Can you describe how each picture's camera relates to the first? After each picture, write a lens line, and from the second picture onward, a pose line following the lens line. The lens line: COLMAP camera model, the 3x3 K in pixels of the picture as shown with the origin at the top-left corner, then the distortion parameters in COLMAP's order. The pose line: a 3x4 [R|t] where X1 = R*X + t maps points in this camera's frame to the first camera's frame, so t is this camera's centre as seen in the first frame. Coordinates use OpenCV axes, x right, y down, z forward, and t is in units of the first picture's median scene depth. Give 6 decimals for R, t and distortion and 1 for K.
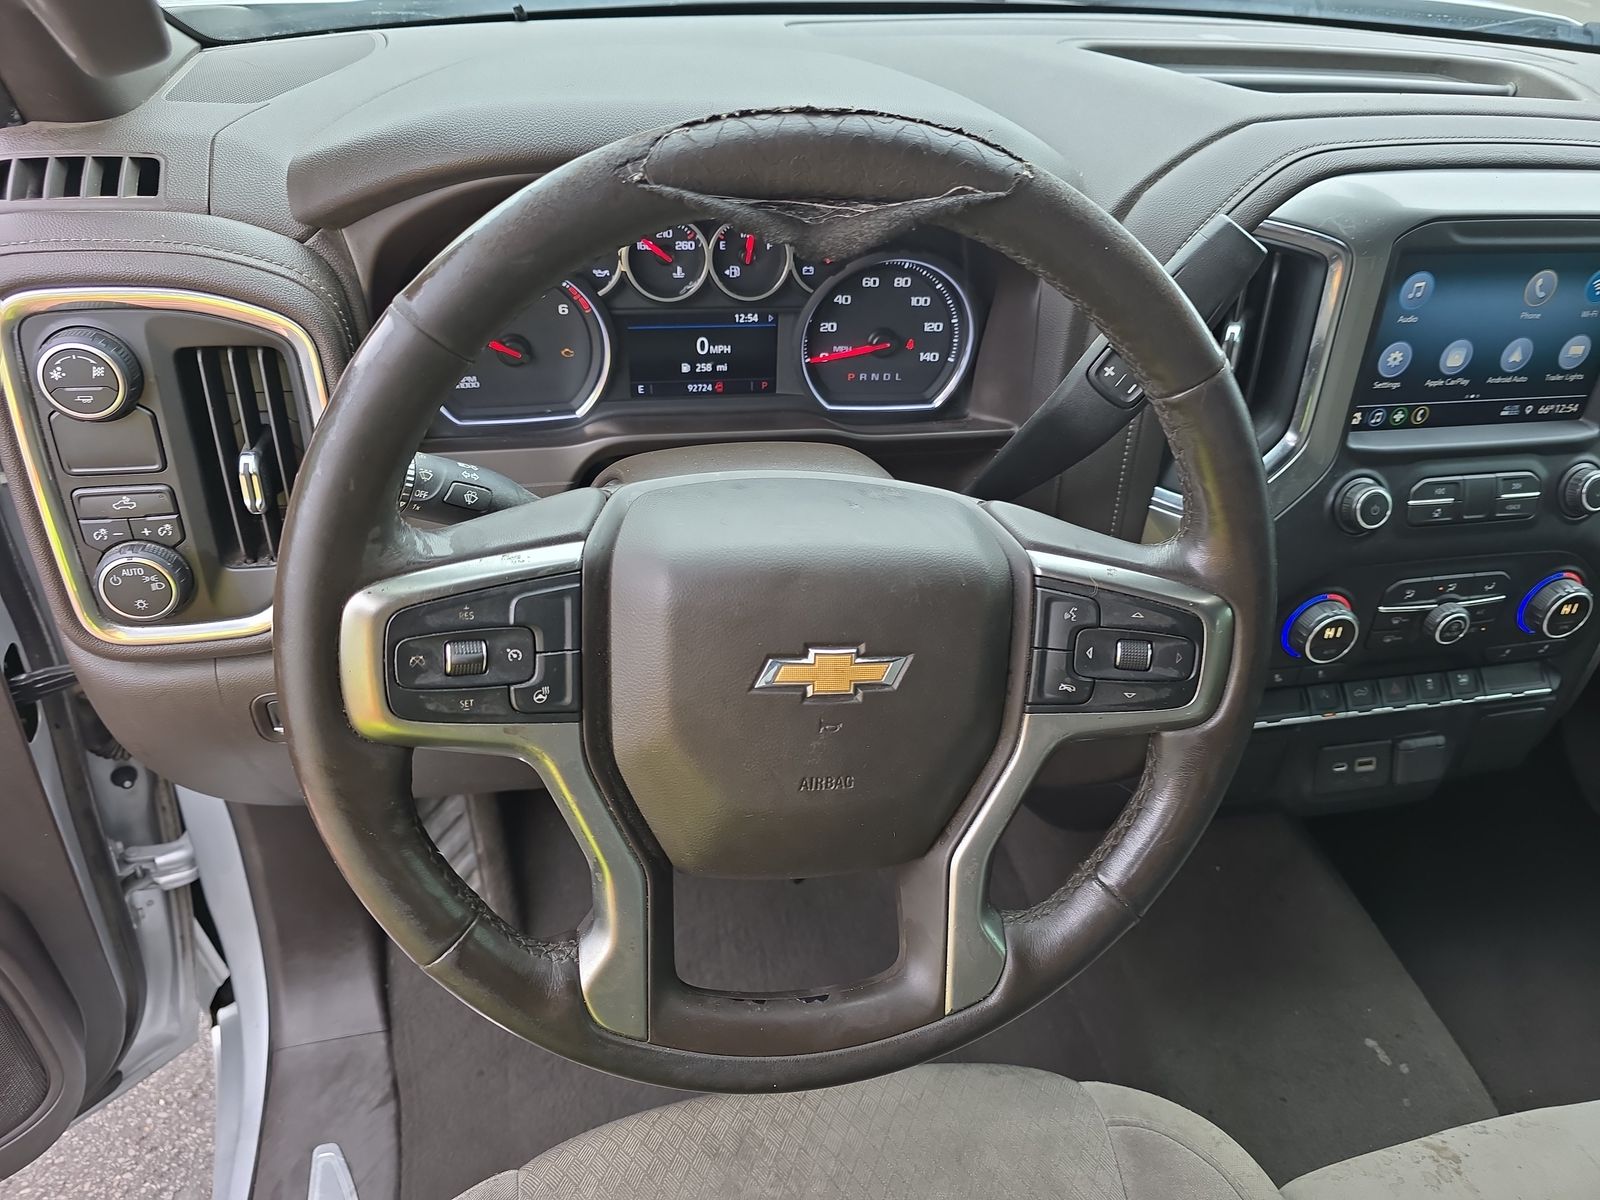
lens RADIAL K [[1093.8, 0, 800.0], [0, 1093.8, 600.0], [0, 0, 1]] dist [0.003986, -0.001527]
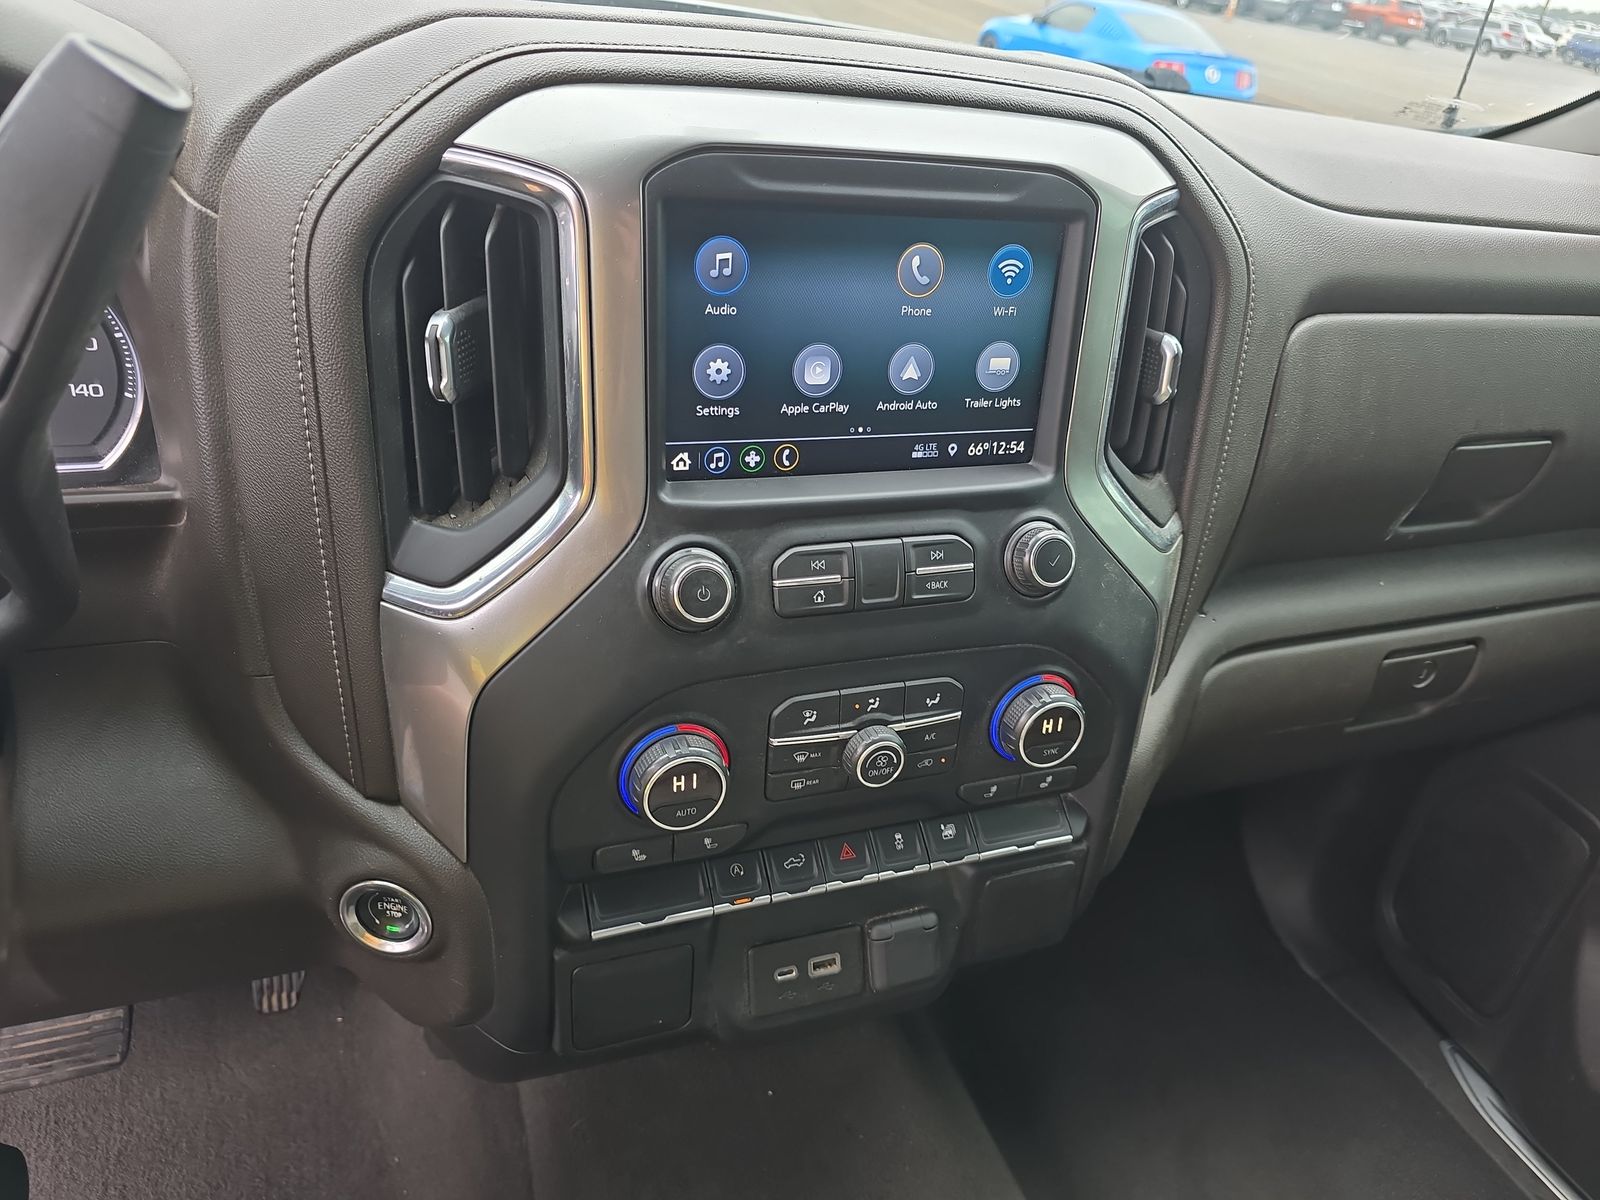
lens RADIAL K [[1077.4, 0, 800.4], [0, 1077.4, 606.8], [0, 0, 1]] dist [0.078041, -0.000914]
pose [[0.988664, -0.040115, 0.144686, 0.465063], [0.056841, 0.991924, -0.113386, 0.002137], [-0.138969, 0.120325, 0.982960, 0.336689]]
